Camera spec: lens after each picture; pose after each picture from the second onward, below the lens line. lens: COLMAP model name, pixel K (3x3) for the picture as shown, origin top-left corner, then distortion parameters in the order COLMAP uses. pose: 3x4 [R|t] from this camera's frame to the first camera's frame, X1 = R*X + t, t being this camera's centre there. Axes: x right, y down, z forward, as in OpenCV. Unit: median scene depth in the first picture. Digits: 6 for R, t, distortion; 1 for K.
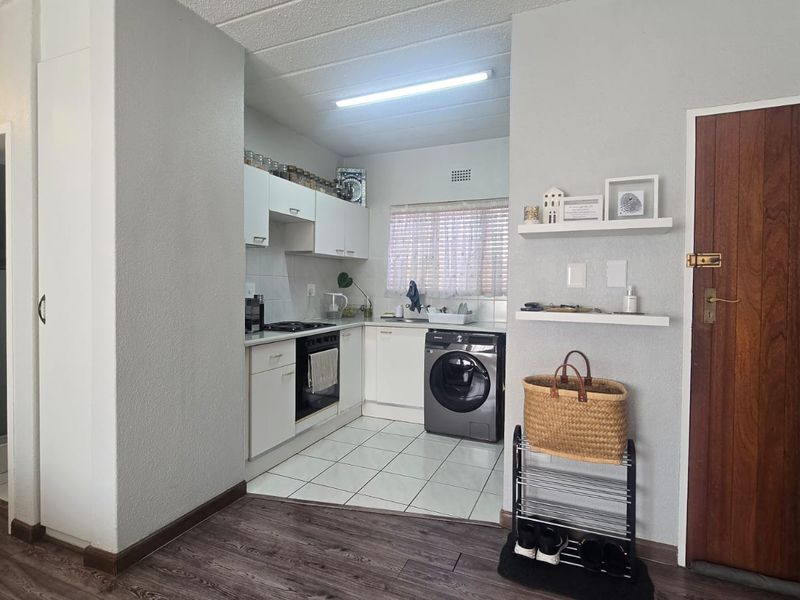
lens RADIAL K [[427.0, 0, 398.3], [0, 427.0, 296.6], [0, 0, 1]] dist [0.001938, 0.000059]
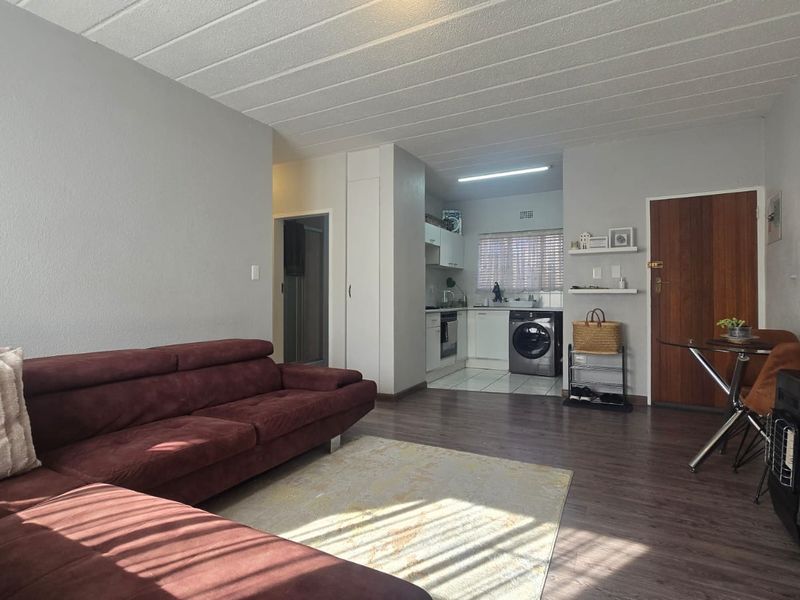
lens RADIAL K [[427.0, 0, 398.3], [0, 427.0, 296.6], [0, 0, 1]] dist [0.001938, 0.000059]
pose [[0.996238, -0.008302, -0.086265, -0.267370], [0.005581, 0.999480, -0.031744, 0.089702], [0.086484, 0.031144, 0.995766, -0.830135]]
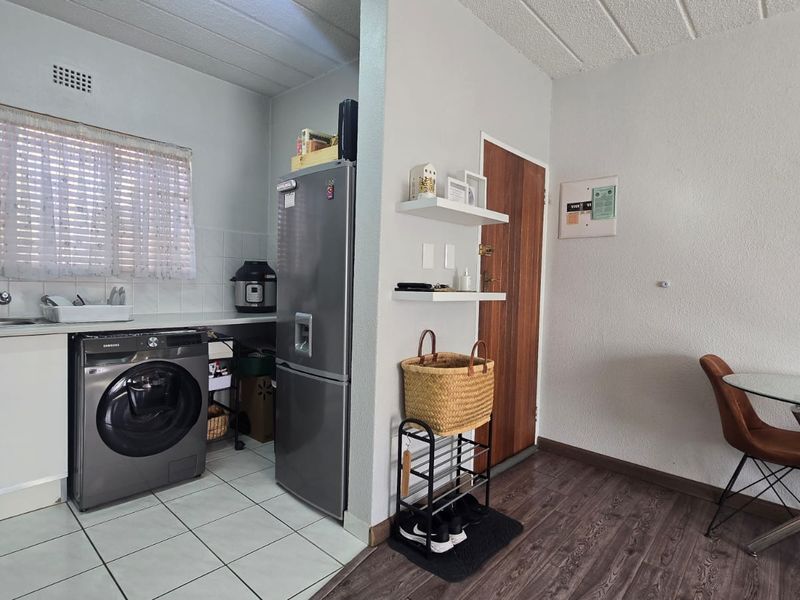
lens RADIAL K [[427.0, 0, 398.3], [0, 427.0, 296.6], [0, 0, 1]] dist [0.001938, 0.000059]
pose [[0.339711, -0.025130, 0.940194, -0.392442], [-0.000416, 0.999639, 0.026869, 0.014886], [-0.940530, -0.009518, 0.339578, 0.502320]]
